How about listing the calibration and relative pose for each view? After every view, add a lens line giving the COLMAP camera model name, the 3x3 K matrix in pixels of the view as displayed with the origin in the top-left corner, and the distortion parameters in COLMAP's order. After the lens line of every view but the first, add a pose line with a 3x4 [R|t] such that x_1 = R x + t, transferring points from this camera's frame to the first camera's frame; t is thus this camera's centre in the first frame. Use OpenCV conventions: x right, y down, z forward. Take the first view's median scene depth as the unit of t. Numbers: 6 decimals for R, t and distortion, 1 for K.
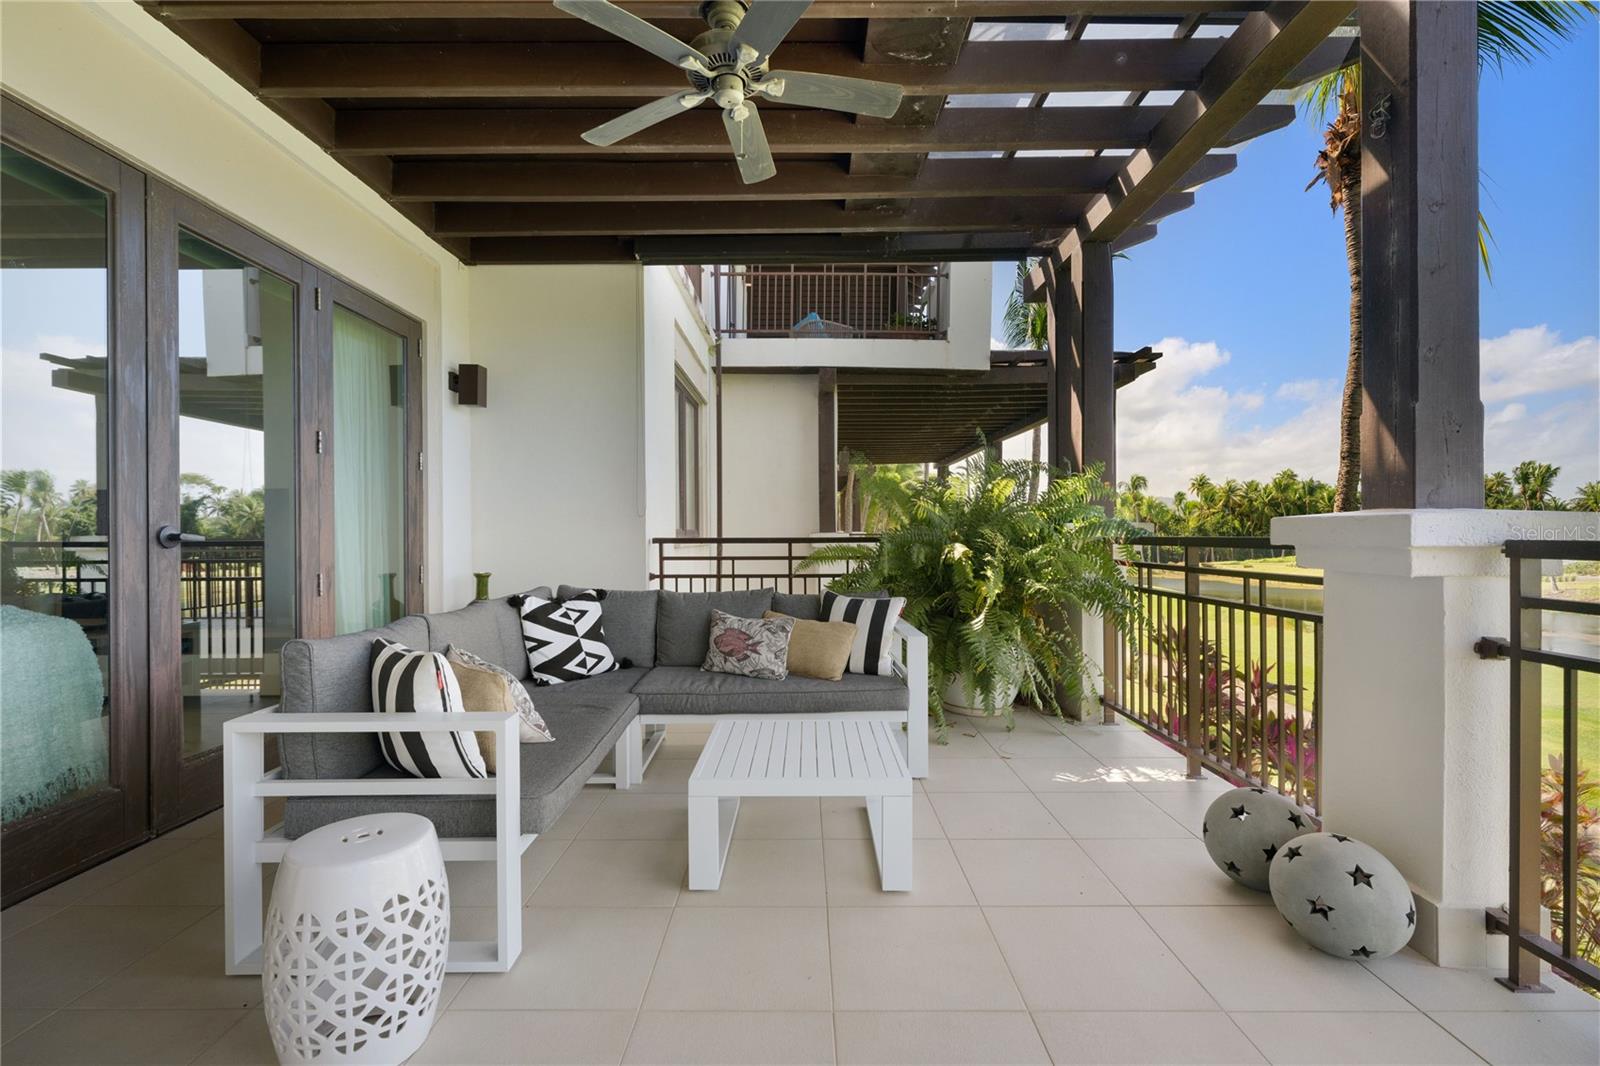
lens RADIAL K [[695.2, 0, 800.0], [0, 695.2, 533.0], [0, 0, 1]] dist [0.001406, 0.000203]
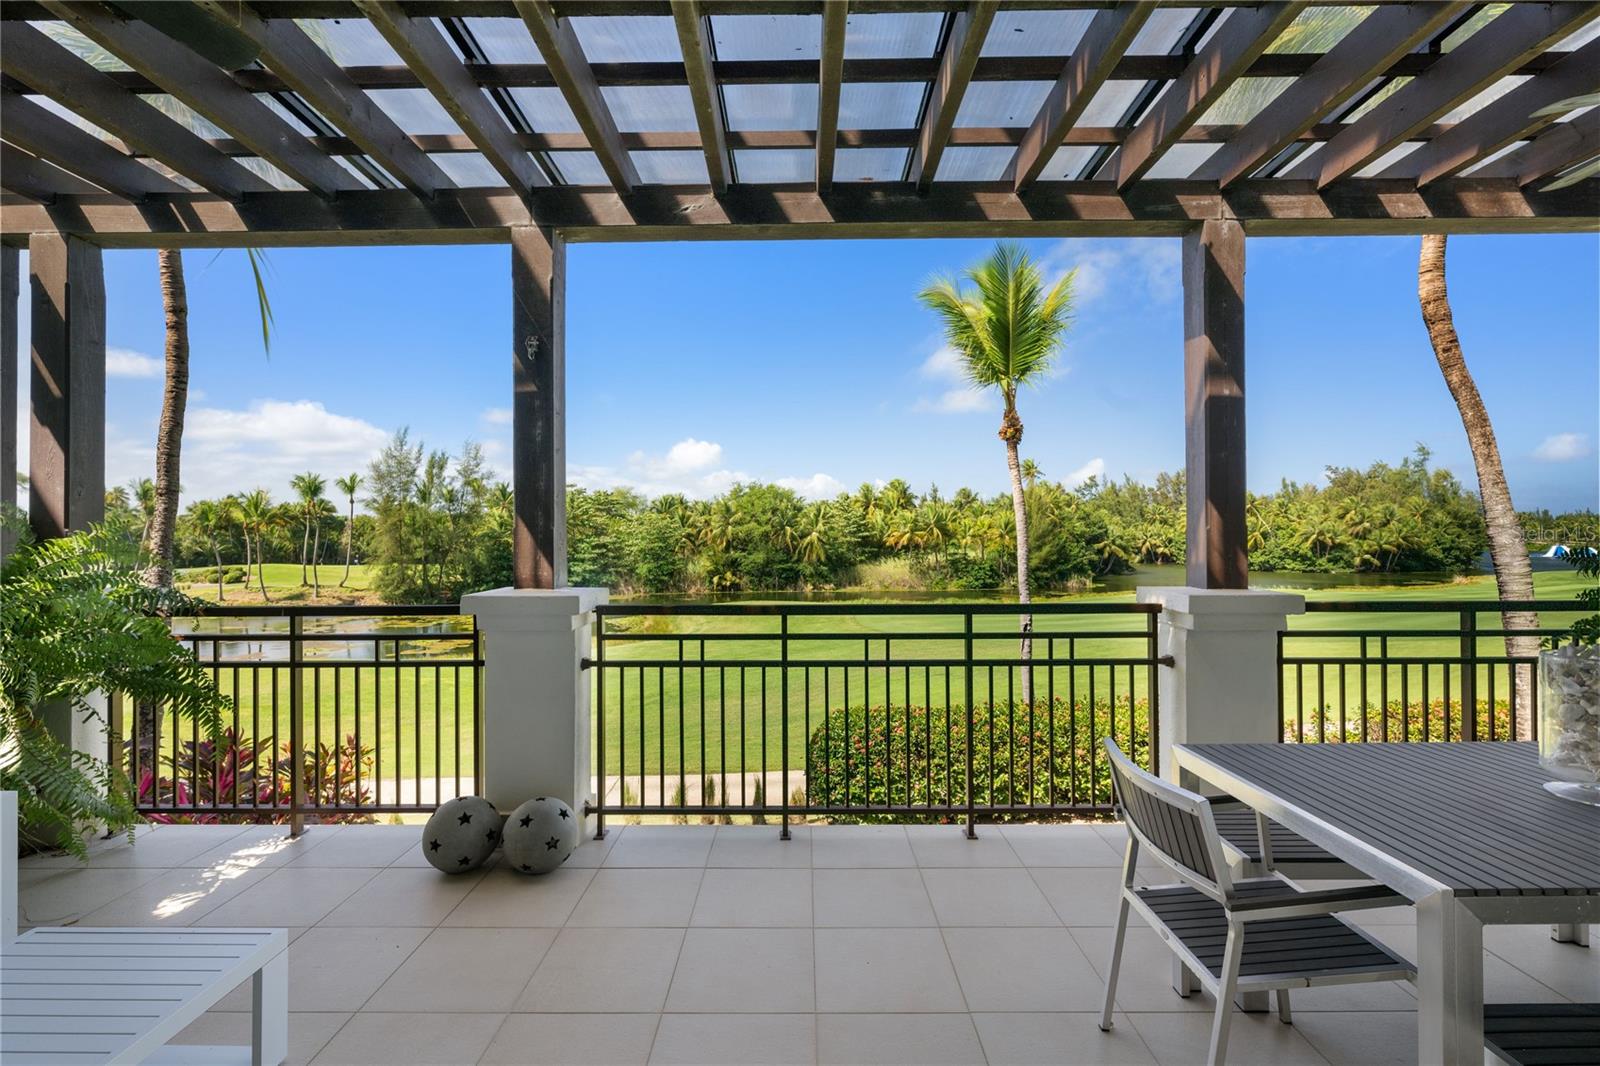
lens RADIAL K [[706.8, 0, 789.8], [0, 706.8, 527.2], [0, 0, 1]] dist [0.000221, 0.000087]
pose [[-0.001988, 0.015395, 0.999880, -0.491760], [0.005682, 0.999866, -0.015383, -0.090331], [-0.999982, 0.005650, -0.002075, 0.244809]]
